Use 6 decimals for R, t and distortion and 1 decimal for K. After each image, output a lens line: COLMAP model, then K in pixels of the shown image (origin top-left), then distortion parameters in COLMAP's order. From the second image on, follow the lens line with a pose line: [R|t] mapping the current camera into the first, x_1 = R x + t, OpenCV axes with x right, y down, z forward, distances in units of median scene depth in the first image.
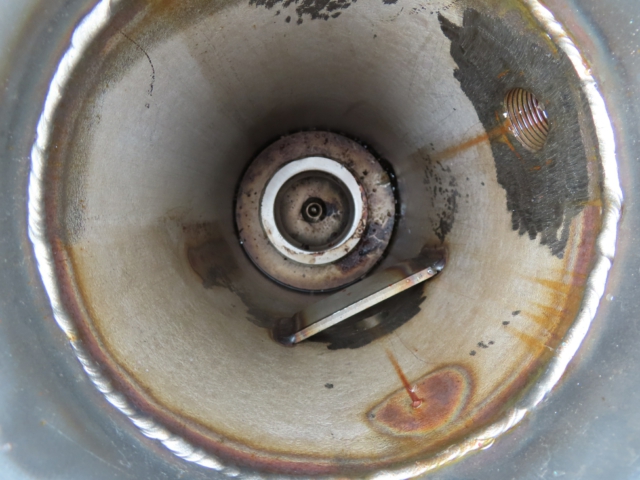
lens RADIAL K [[458.9, 0, 318.8], [0, 458.9, 239.9], [0, 0, 1]] dist [-0.004596, 0.003577]
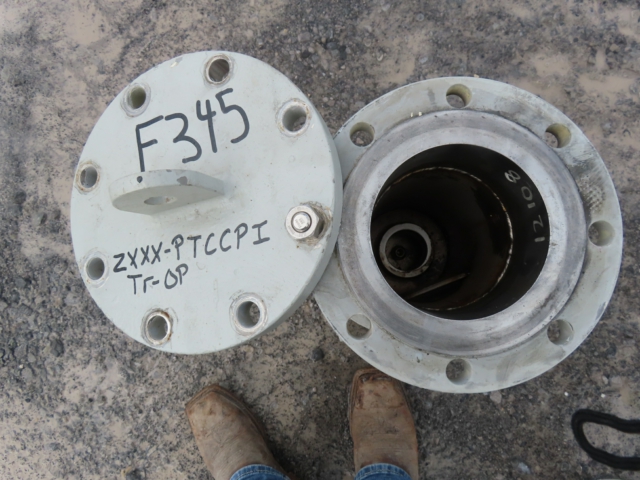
lens RADIAL K [[458.9, 0, 318.8], [0, 458.9, 241.6], [0, 0, 1]] dist [-0.004596, 0.003577]
pose [[0.993576, 0.072945, -0.086520, -0.211509], [-0.083437, 0.988693, -0.124595, 0.173479], [0.076454, 0.131014, 0.988428, -0.957690]]
